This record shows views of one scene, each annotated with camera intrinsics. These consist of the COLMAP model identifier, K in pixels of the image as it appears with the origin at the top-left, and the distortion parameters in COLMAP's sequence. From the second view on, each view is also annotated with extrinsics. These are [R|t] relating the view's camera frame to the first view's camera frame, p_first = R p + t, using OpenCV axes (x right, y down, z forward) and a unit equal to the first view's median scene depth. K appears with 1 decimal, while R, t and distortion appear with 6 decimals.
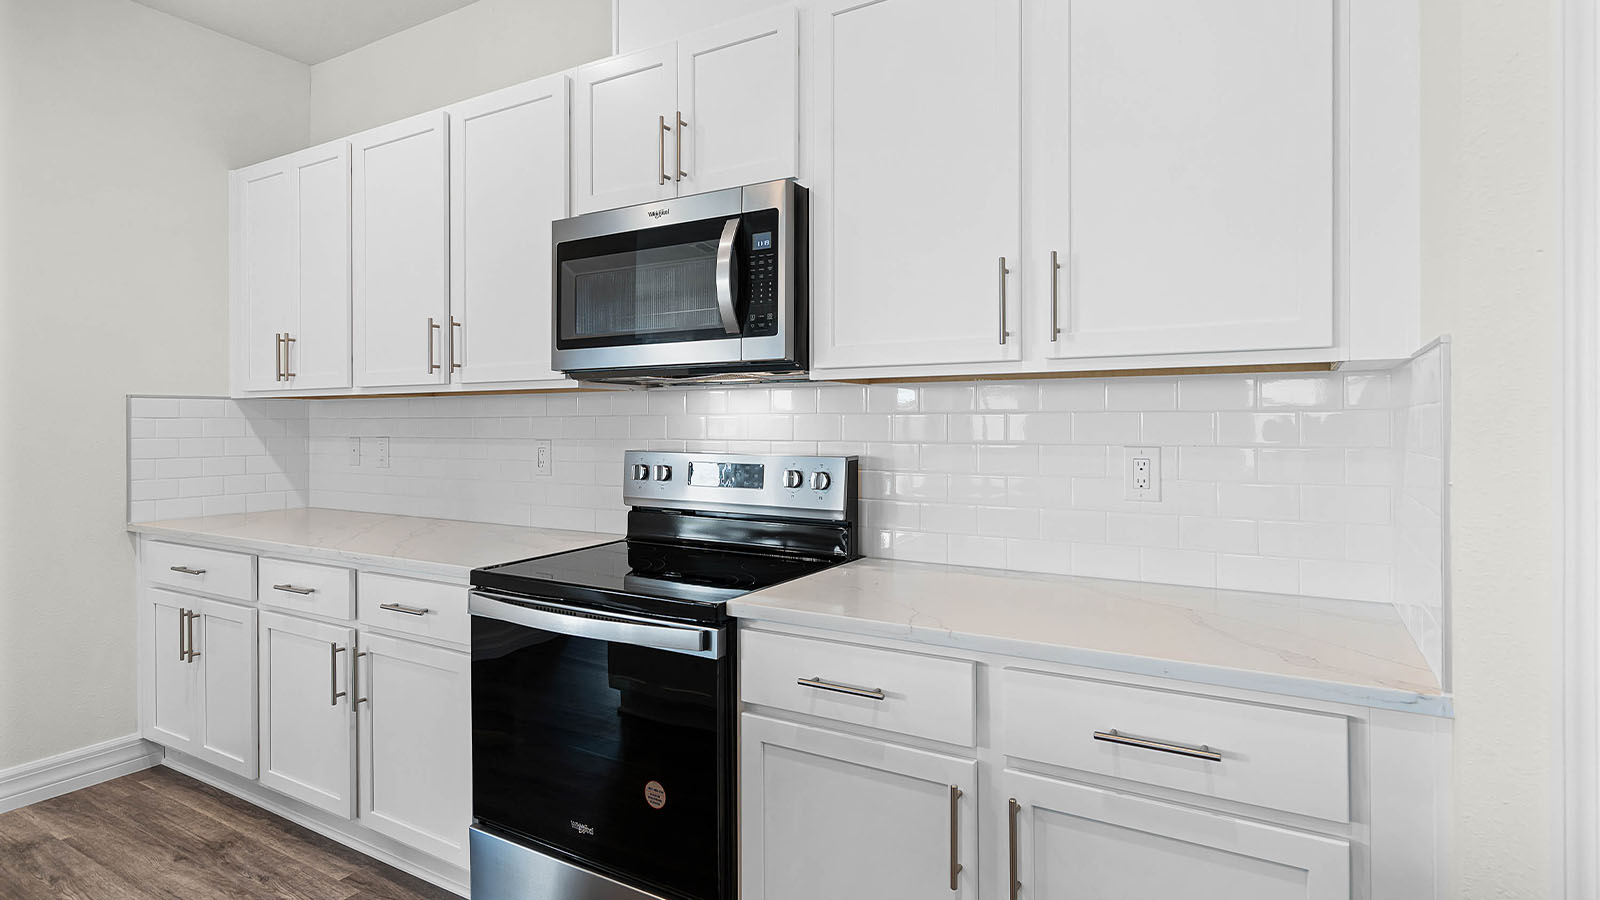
lens RADIAL K [[823.2, 0, 804.2], [0, 823.2, 417.8], [0, 0, 1]] dist [0.001344, 0.000290]
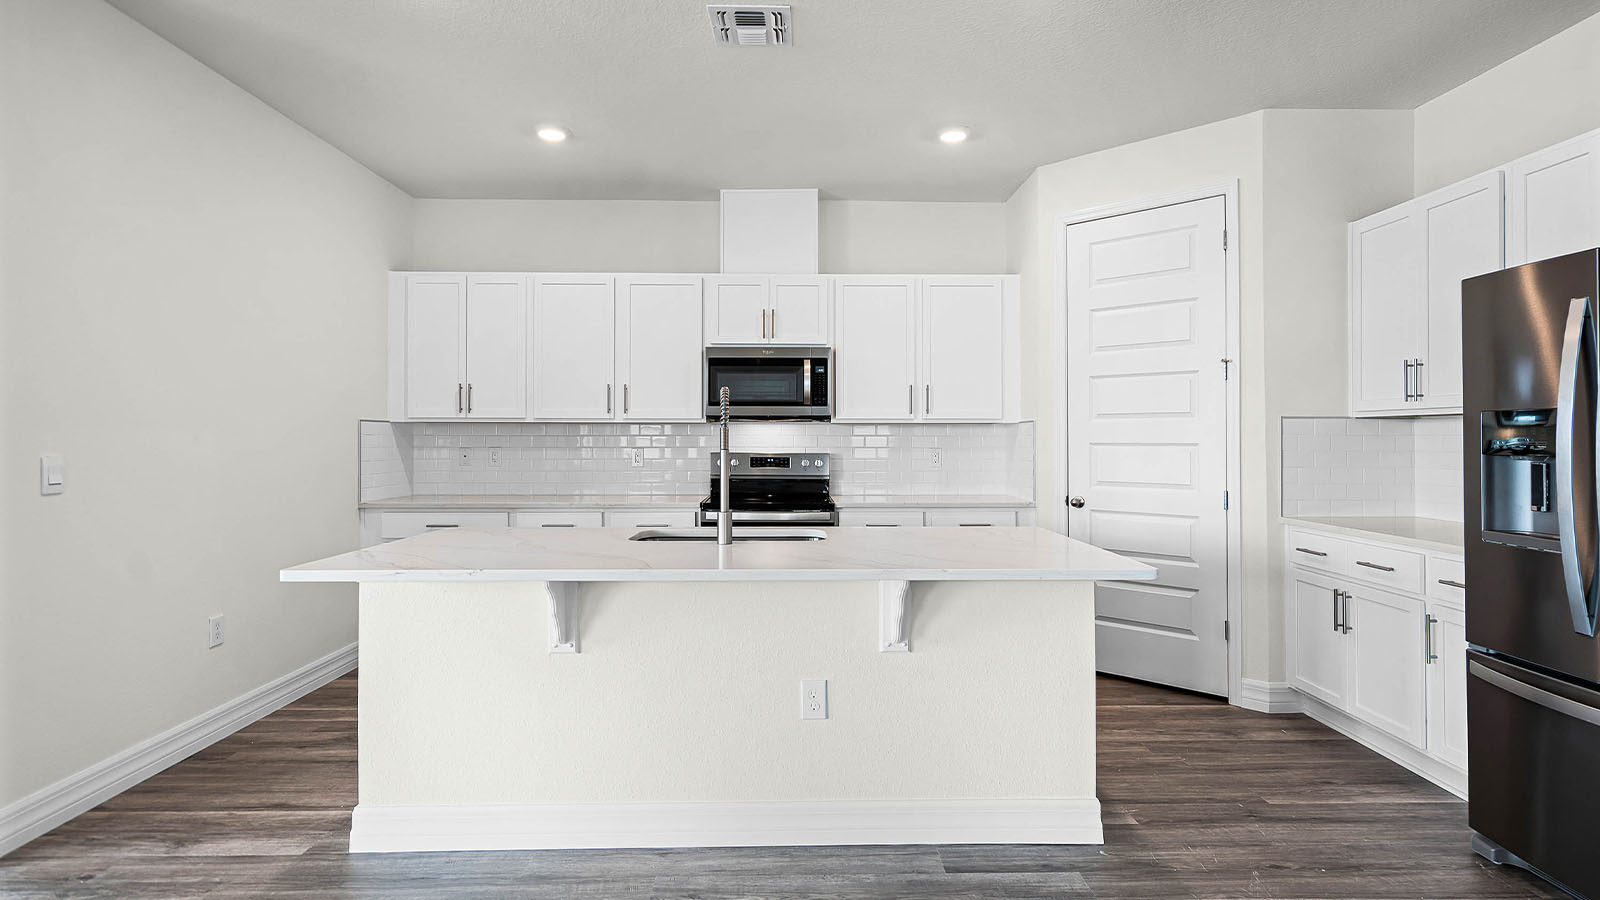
lens RADIAL K [[816.9, 0, 801.1], [0, 816.9, 434.1], [0, 0, 1]] dist [-0.002405, 0.000445]
pose [[0.850725, 0.010856, 0.525499, -1.222773], [-0.007991, 0.999938, -0.007721, 0.008270], [-0.525551, 0.002370, 0.850759, -0.973945]]
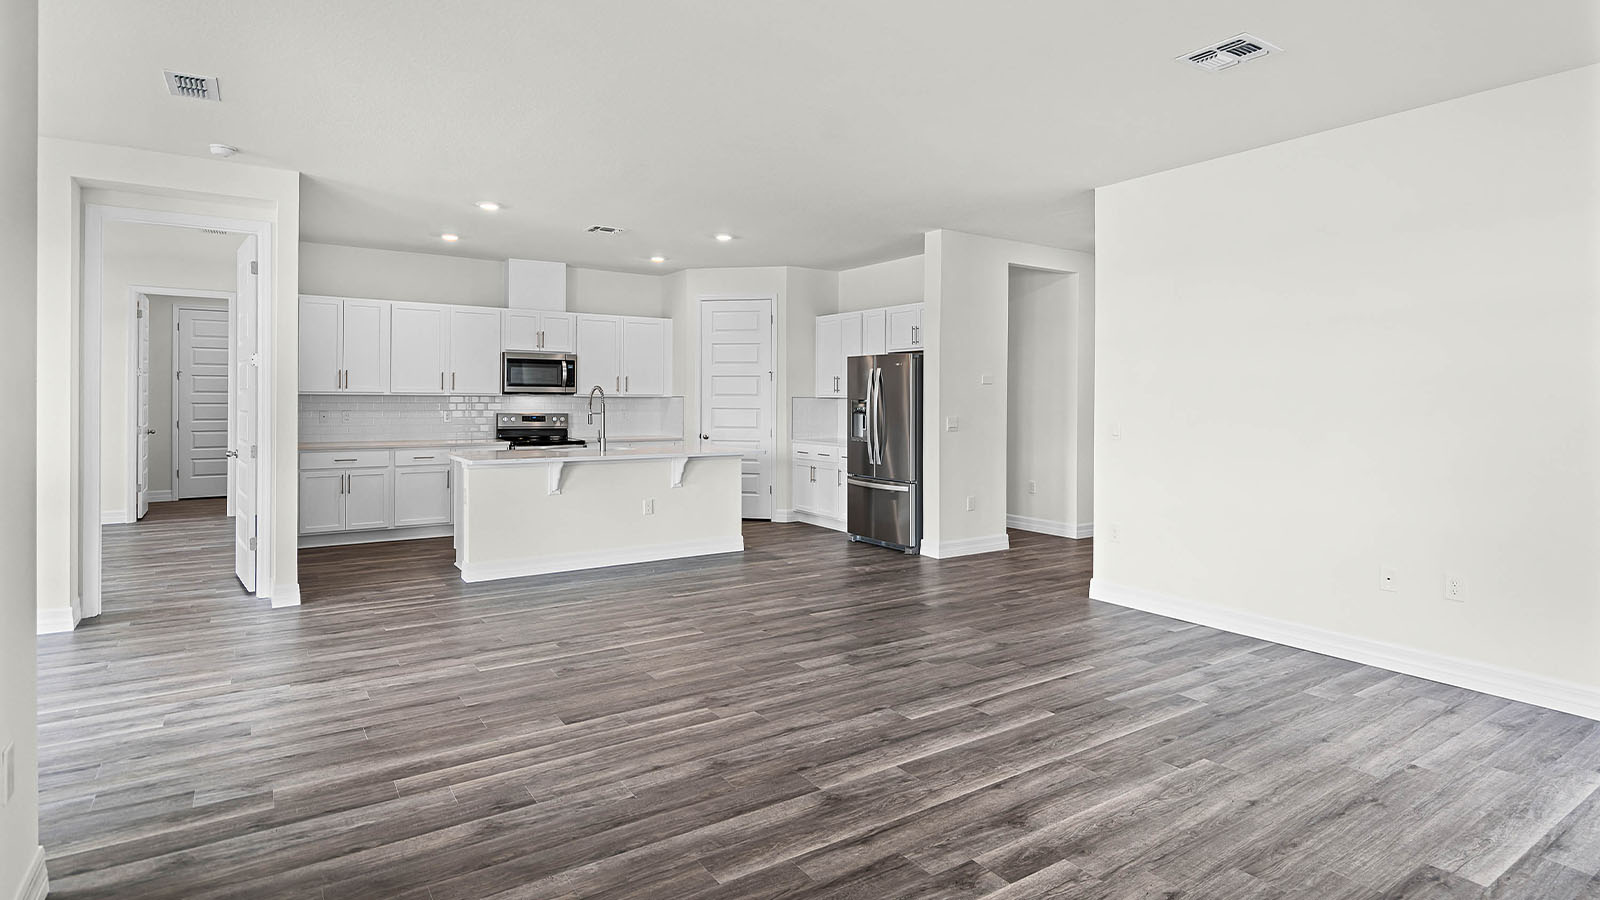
lens RADIAL K [[820.8, 0, 799.2], [0, 820.8, 401.0], [0, 0, 1]] dist [0.001535, 0.000162]
pose [[0.433615, 0.008787, 0.901055, -3.082670], [-0.010312, 0.999935, -0.004788, -0.009755], [-0.901039, -0.007216, 0.433678, -1.826873]]
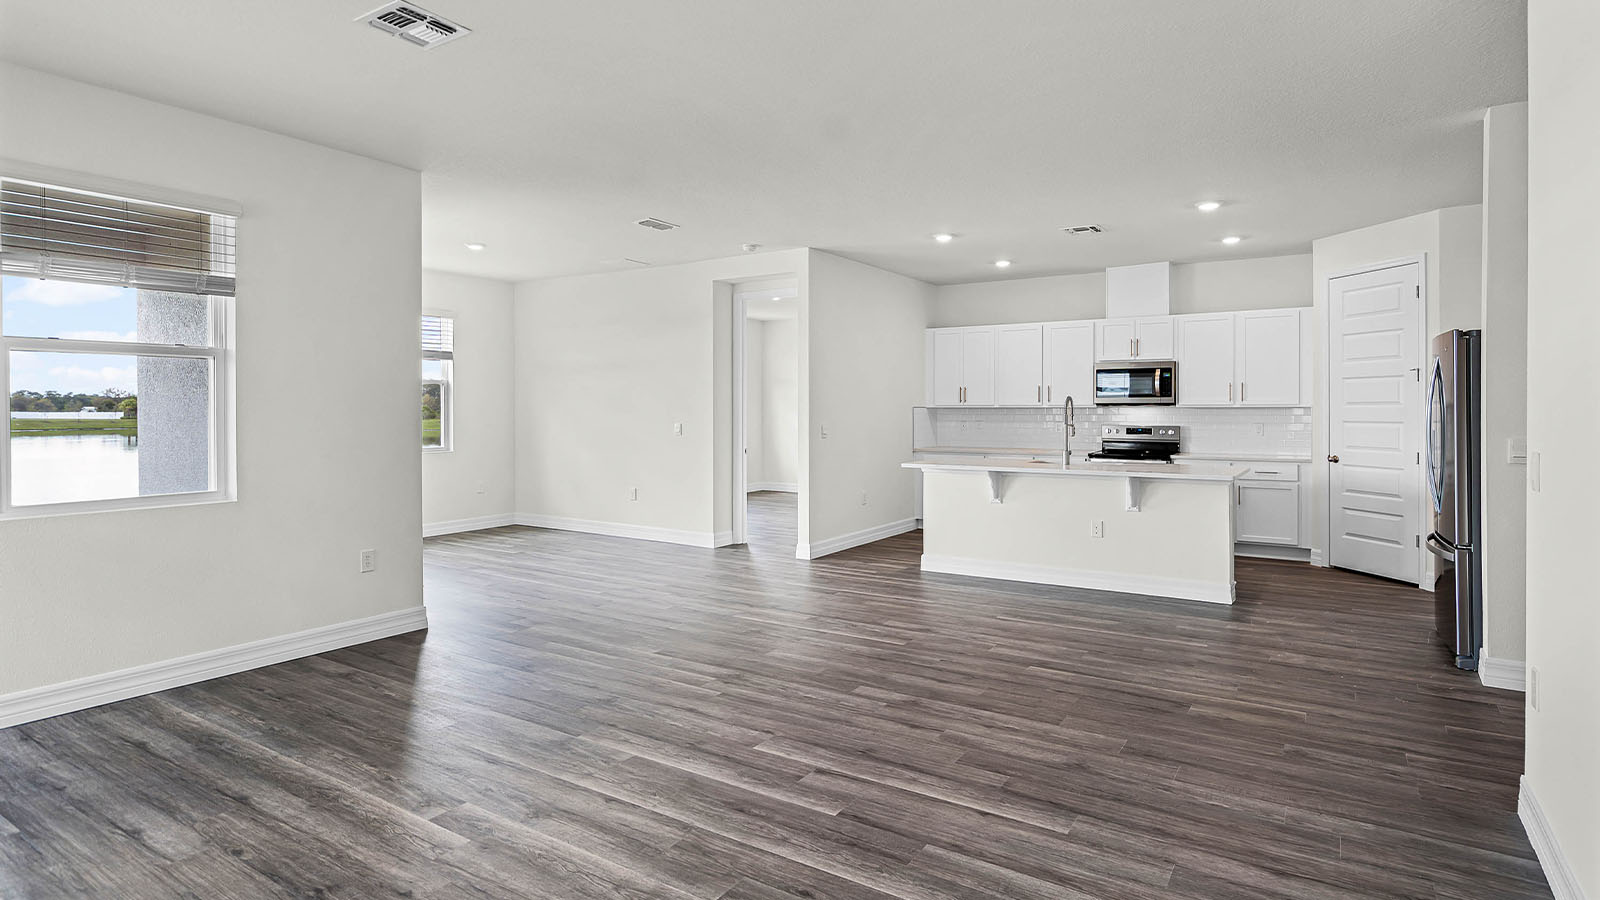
lens RADIAL K [[823.2, 0, 804.2], [0, 823.2, 417.8], [0, 0, 1]] dist [0.001344, 0.000290]
pose [[0.999192, 0.007464, -0.039489, -1.471370], [-0.007021, 0.999911, 0.011361, -0.023234], [0.039571, -0.011075, 0.999155, -2.788192]]
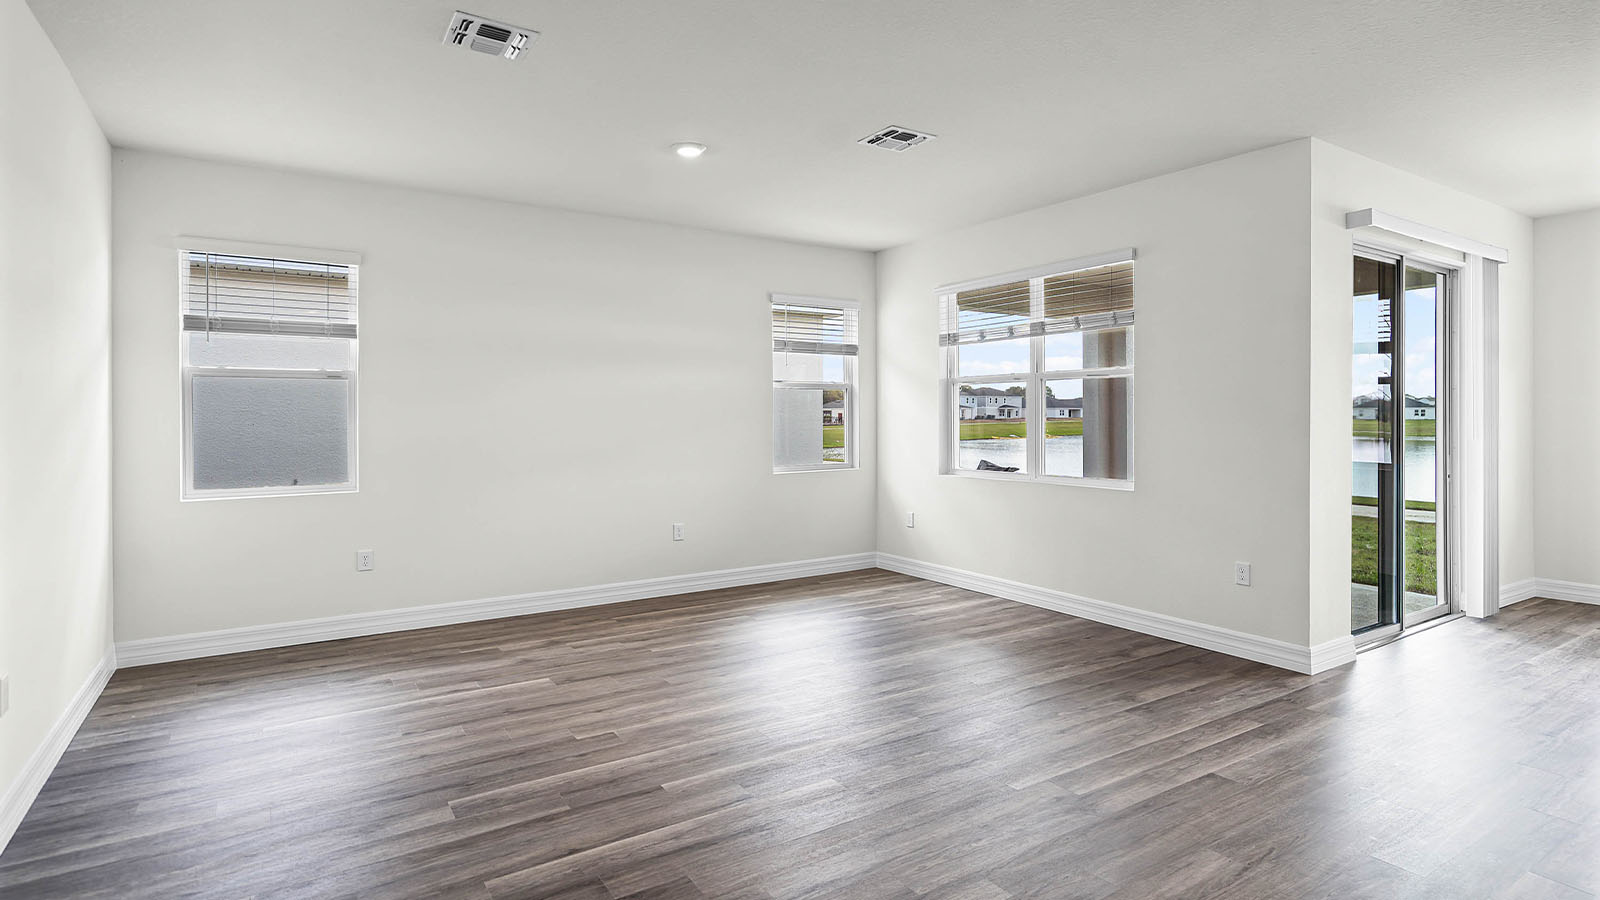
lens RADIAL K [[823.2, 0, 804.2], [0, 823.2, 417.8], [0, 0, 1]] dist [0.001344, 0.000290]
pose [[-0.443024, 0.011059, -0.896441, -0.391767], [0.006993, 0.999936, 0.008880, -0.031346], [0.896482, -0.002335, -0.443073, -0.799964]]
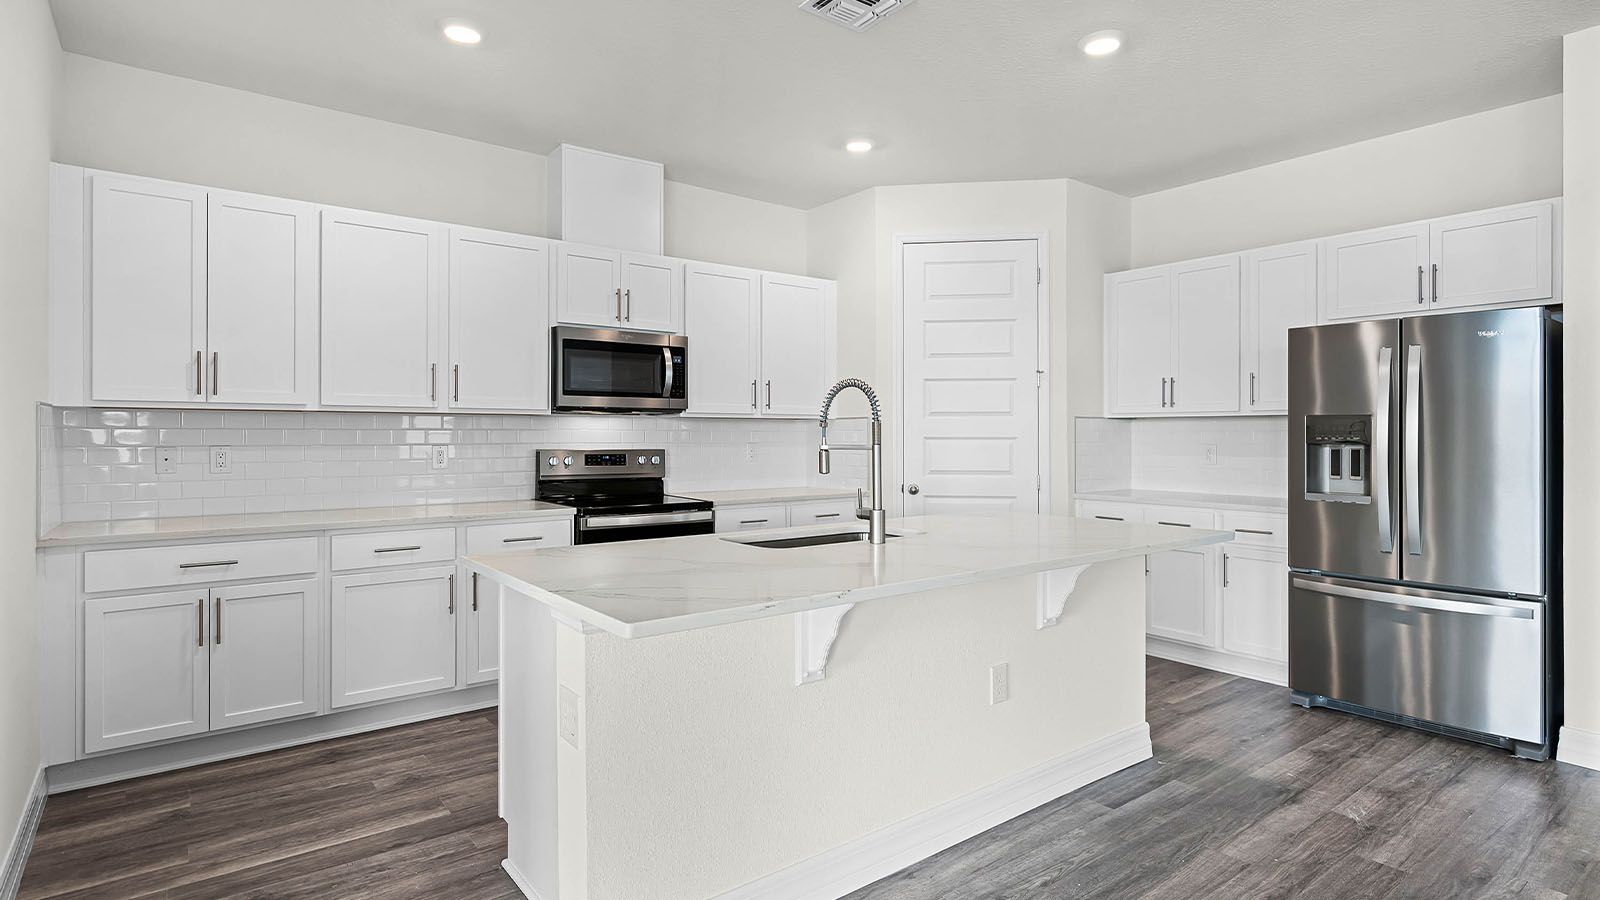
lens RADIAL K [[816.9, 0, 801.1], [0, 816.9, 434.1], [0, 0, 1]] dist [-0.002405, 0.000445]
pose [[0.367723, 0.008435, 0.929897, -1.810512], [-0.004874, 0.999963, -0.007143, 0.017856], [-0.929922, -0.001906, 0.367751, -0.185722]]
